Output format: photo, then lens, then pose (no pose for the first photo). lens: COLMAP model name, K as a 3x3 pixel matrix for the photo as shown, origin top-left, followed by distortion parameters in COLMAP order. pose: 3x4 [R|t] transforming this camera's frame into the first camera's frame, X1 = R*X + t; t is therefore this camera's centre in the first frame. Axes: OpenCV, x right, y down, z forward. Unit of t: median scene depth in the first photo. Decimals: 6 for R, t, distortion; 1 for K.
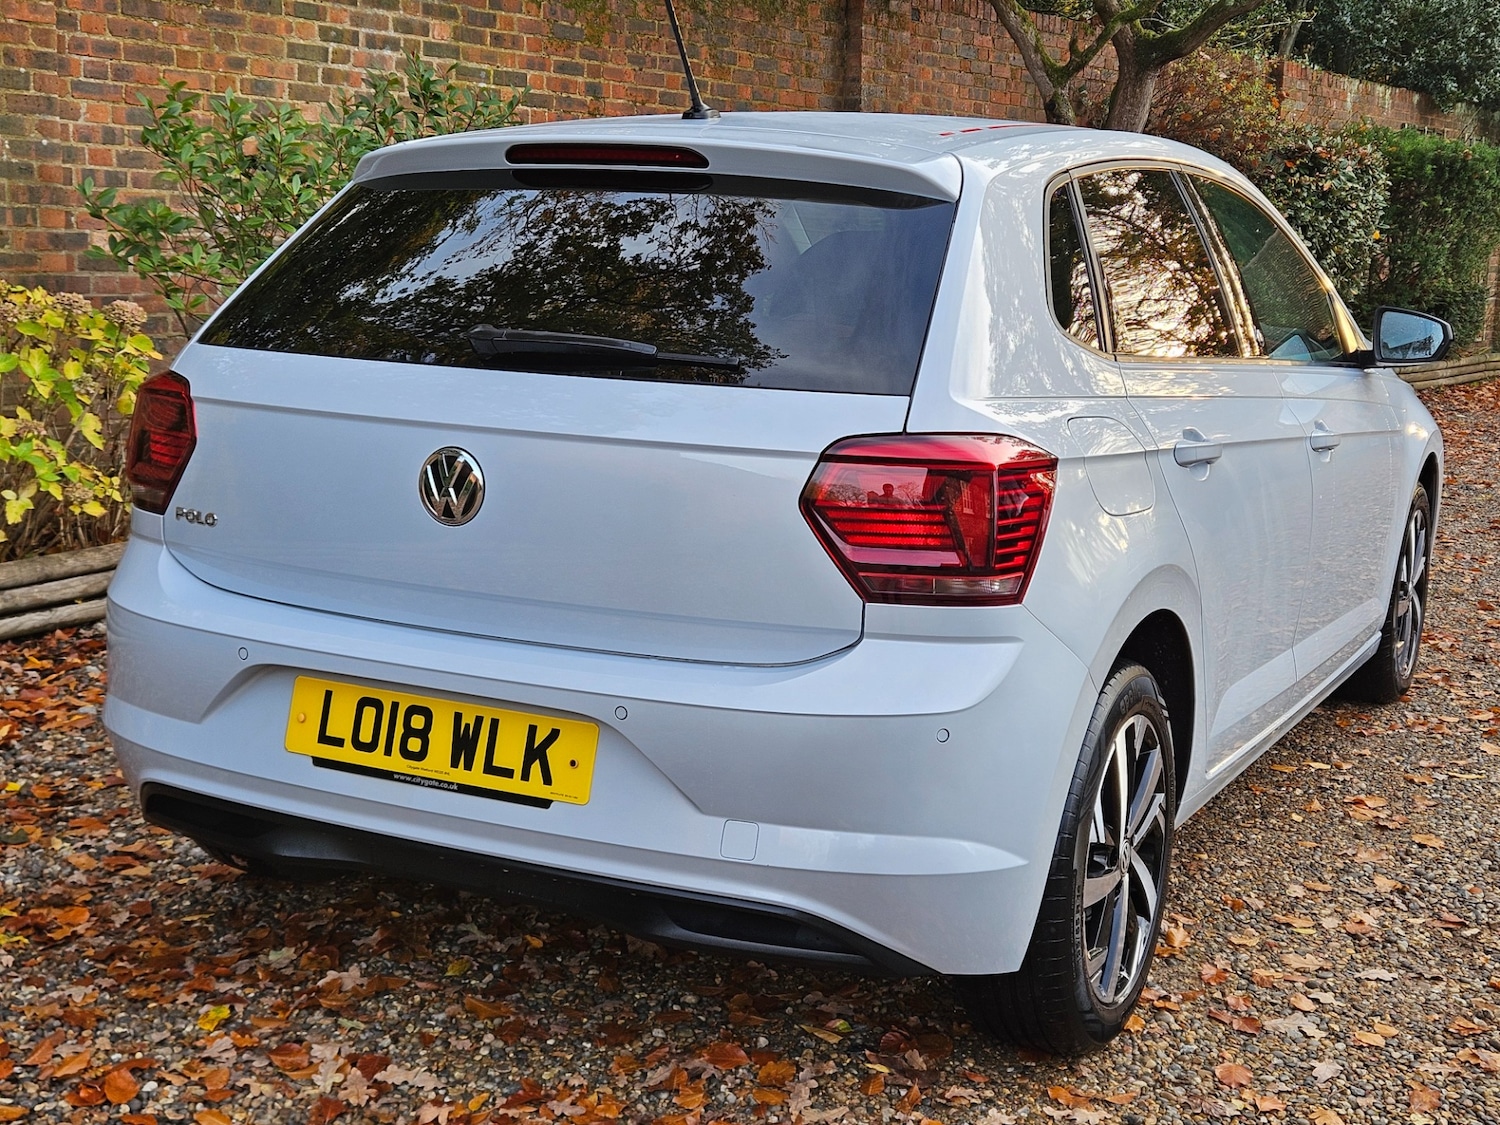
lens RADIAL K [[2001.6, 0, 748.7], [0, 2001.6, 568.3], [0, 0, 1]] dist [0.077703, -0.048868]
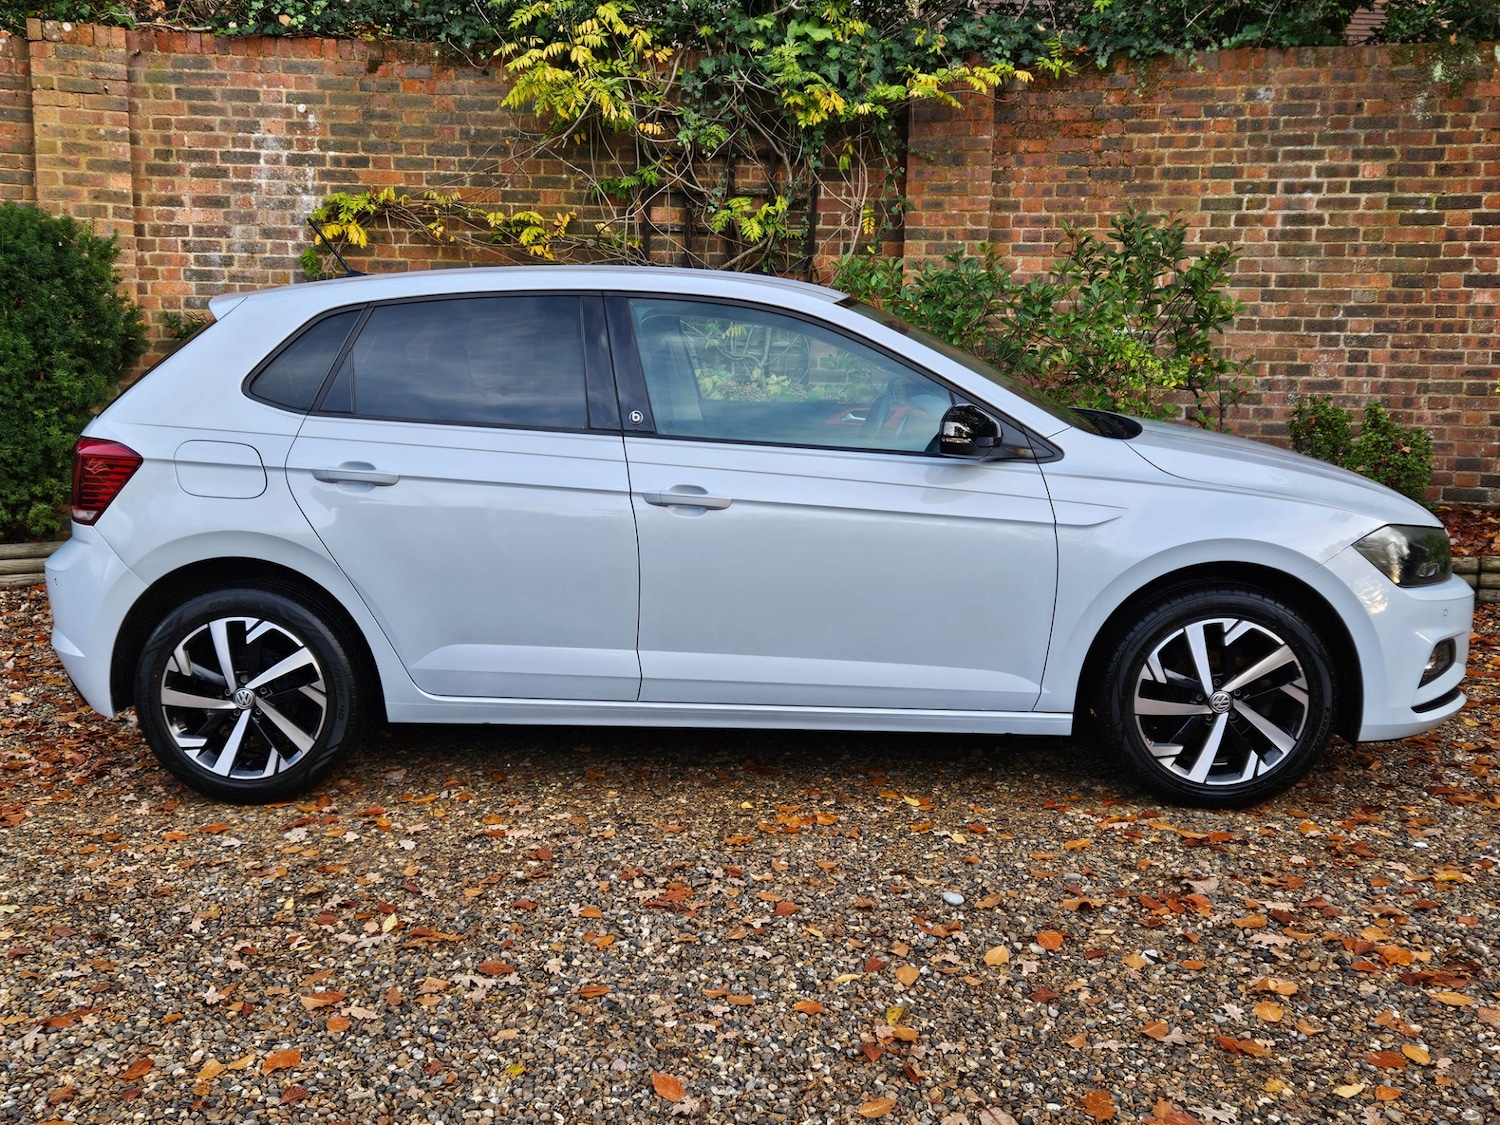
lens RADIAL K [[1582.4, 0, 751.0], [0, 1582.4, 574.1], [0, 0, 1]] dist [0.101586, -0.121689]
pose [[0.412801, 0.122366, -0.902564, 1.479924], [-0.144636, 0.987167, 0.067685, -0.109803], [0.899264, 0.102603, 0.425202, 0.746620]]
